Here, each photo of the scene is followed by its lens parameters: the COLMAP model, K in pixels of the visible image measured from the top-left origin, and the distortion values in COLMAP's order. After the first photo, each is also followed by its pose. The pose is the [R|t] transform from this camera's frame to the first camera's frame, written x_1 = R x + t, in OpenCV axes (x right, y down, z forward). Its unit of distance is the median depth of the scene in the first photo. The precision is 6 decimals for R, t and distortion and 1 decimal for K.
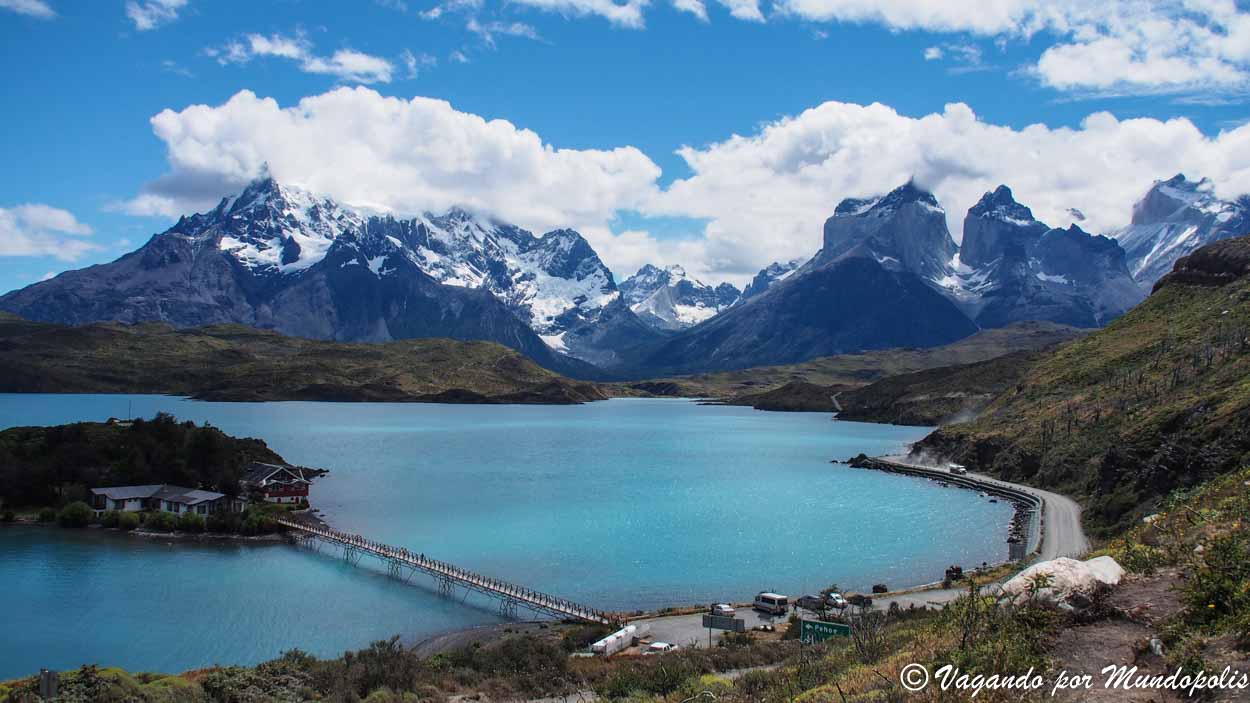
lens RADIAL K [[1113.6, 0, 625.0], [0, 1113.6, 351.5], [0, 0, 1]] dist [-0.011375, 0.005592]
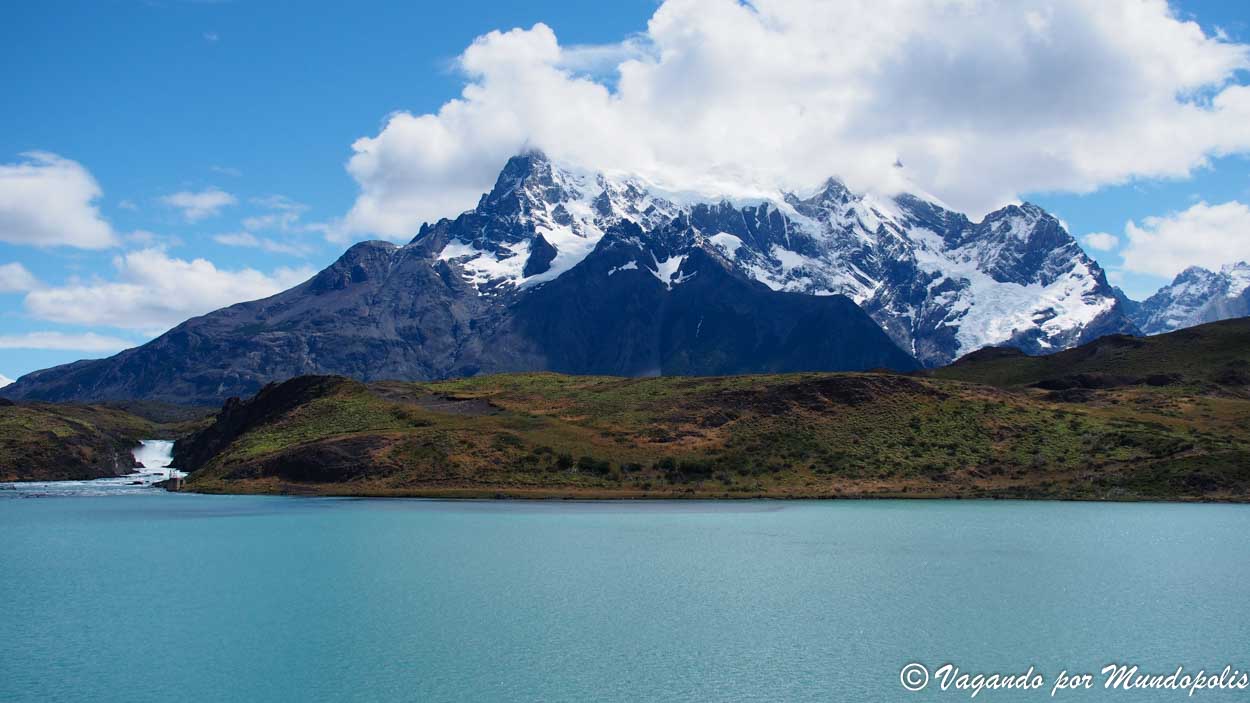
lens RADIAL K [[1407.9, 0, 625.0], [0, 1407.9, 351.5], [0, 0, 1]] dist [0.003786, -0.029089]
pose [[0.920288, -0.051056, -0.387895, 0.047222], [0.028759, 0.997594, -0.063077, 0.014219], [0.390182, 0.046894, 0.919543, 0.240417]]
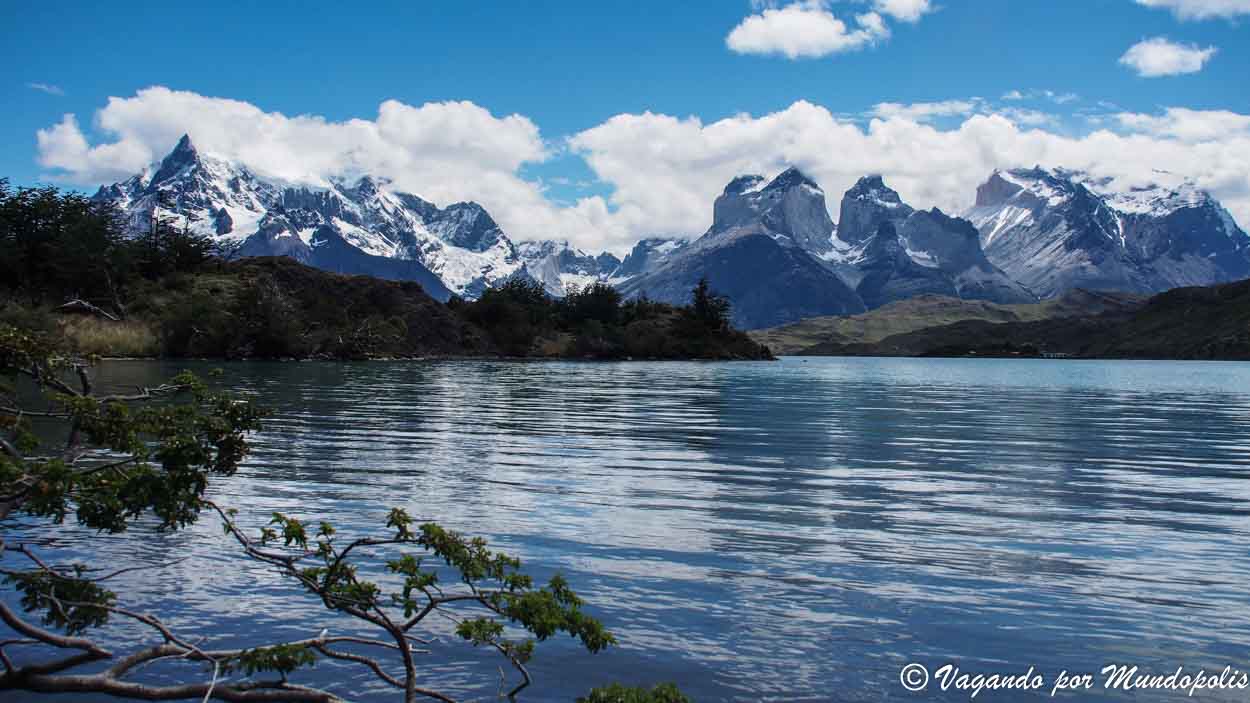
lens RADIAL K [[1113.6, 0, 625.0], [0, 1113.6, 351.5], [0, 0, 1]] dist [-0.011375, 0.005592]
pose [[0.989045, -0.005774, 0.147500, -0.070842], [0.001080, 0.999491, 0.031884, -0.001745], [-0.147609, -0.031376, 0.988548, -0.079965]]
